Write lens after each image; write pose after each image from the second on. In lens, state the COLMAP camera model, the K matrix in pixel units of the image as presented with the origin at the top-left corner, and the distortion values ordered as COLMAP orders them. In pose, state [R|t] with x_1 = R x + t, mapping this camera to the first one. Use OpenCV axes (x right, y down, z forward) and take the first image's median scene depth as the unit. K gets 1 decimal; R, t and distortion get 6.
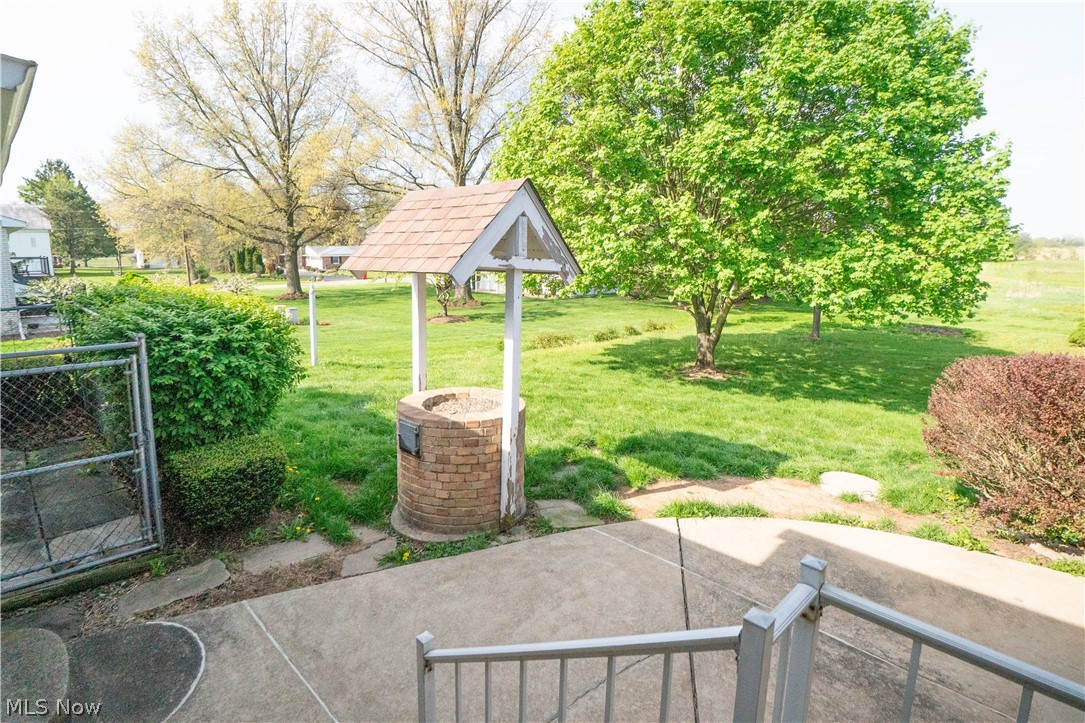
lens RADIAL K [[555.5, 0, 536.3], [0, 555.5, 332.2], [0, 0, 1]] dist [-0.043285, 0.001941]
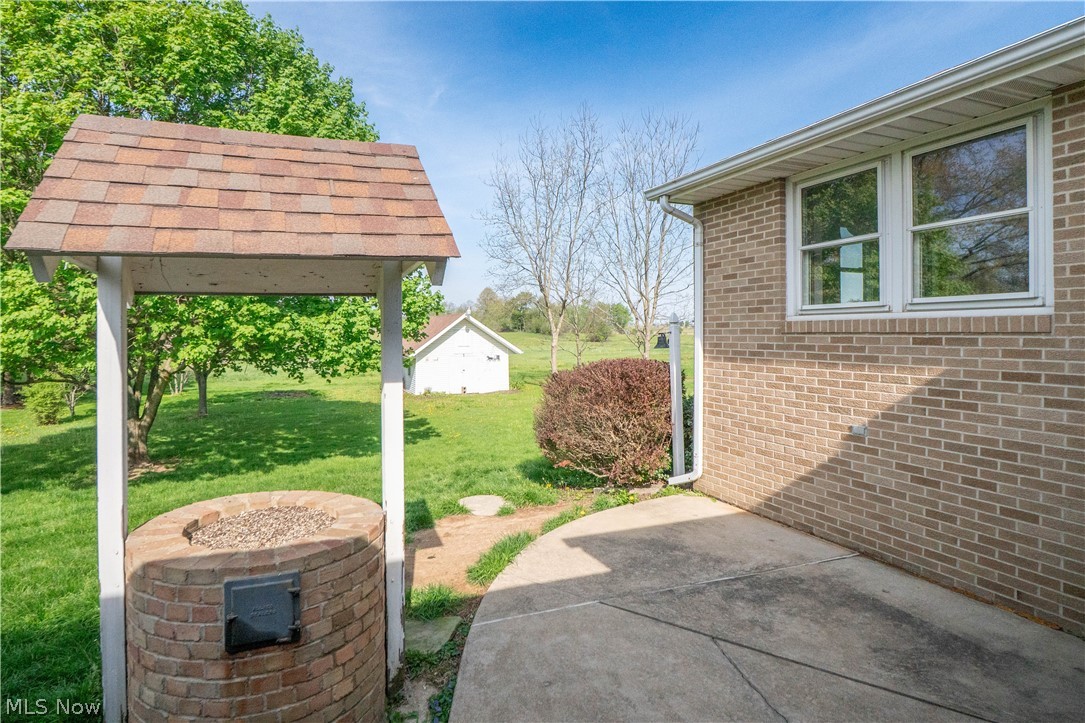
lens RADIAL K [[555.5, 0, 536.3], [0, 555.5, 332.2], [0, 0, 1]] dist [-0.043285, 0.001941]
pose [[0.448801, -0.029043, 0.893160, -0.477406], [0.152871, 0.987234, -0.044714, 0.008970], [-0.880459, 0.156606, 0.447511, 0.495118]]
